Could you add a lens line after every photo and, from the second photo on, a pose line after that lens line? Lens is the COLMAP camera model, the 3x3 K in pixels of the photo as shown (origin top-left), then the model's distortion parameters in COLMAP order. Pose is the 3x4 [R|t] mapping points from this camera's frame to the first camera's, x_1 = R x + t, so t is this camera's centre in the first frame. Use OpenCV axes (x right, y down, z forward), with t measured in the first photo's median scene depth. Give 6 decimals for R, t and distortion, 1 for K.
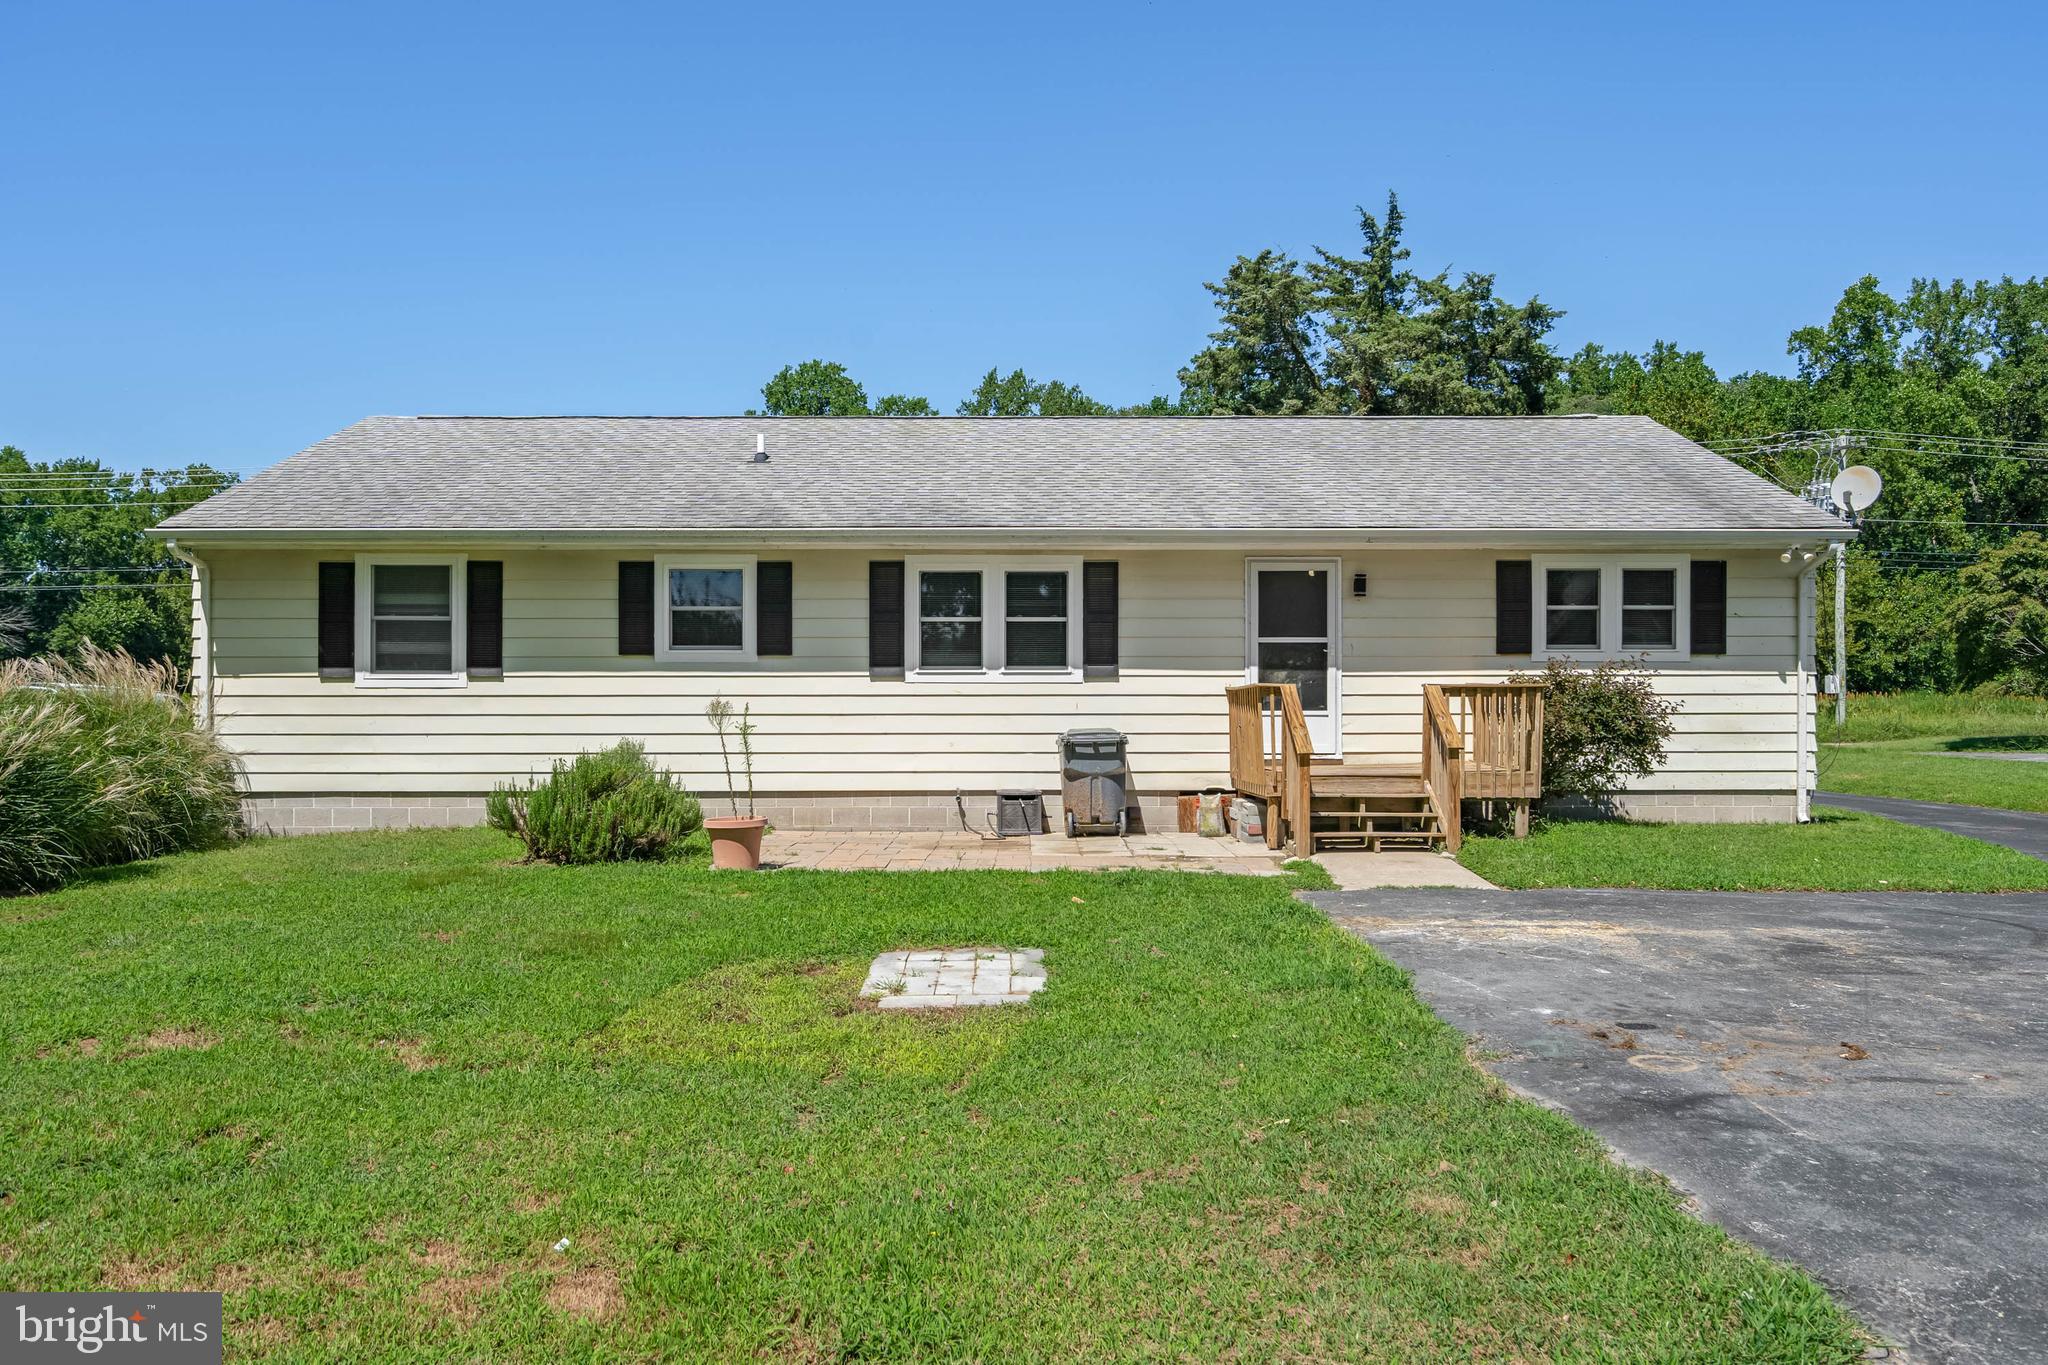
lens RADIAL K [[1414.7, 0, 1020.2], [0, 1414.7, 683.6], [0, 0, 1]] dist [-0.023571, -0.000601]
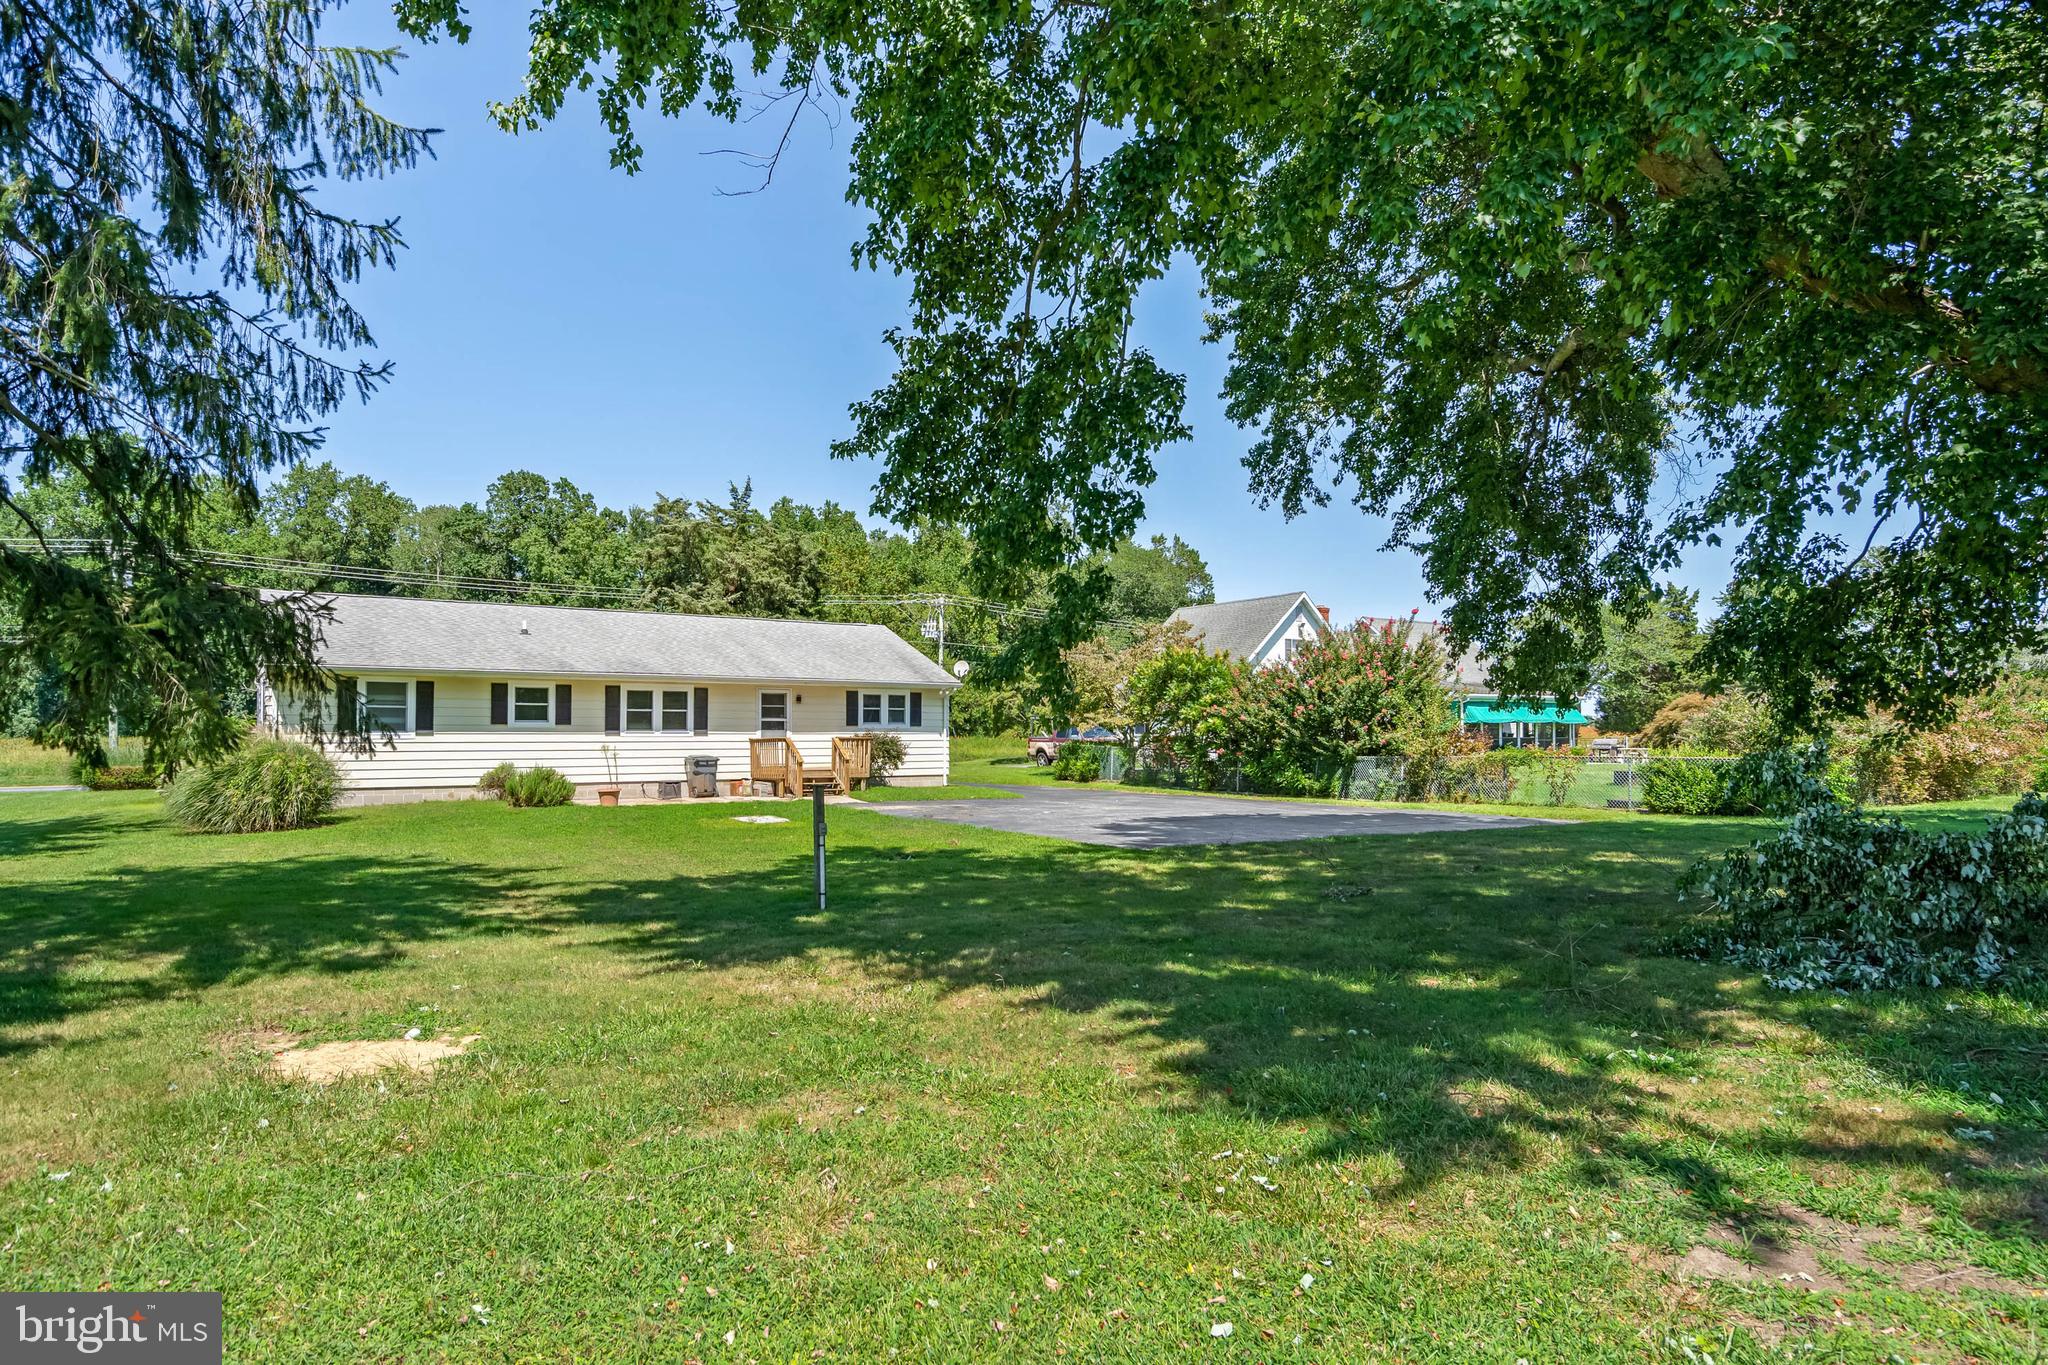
lens RADIAL K [[1186.1, 0, 1023.2], [0, 1186.1, 685.8], [0, 0, 1]] dist [0.001789, 0.000294]
pose [[0.817666, 0.023520, 0.575213, -0.680068], [-0.004354, 0.999389, -0.034674, -0.019961], [-0.575677, 0.025847, 0.817268, -1.027655]]
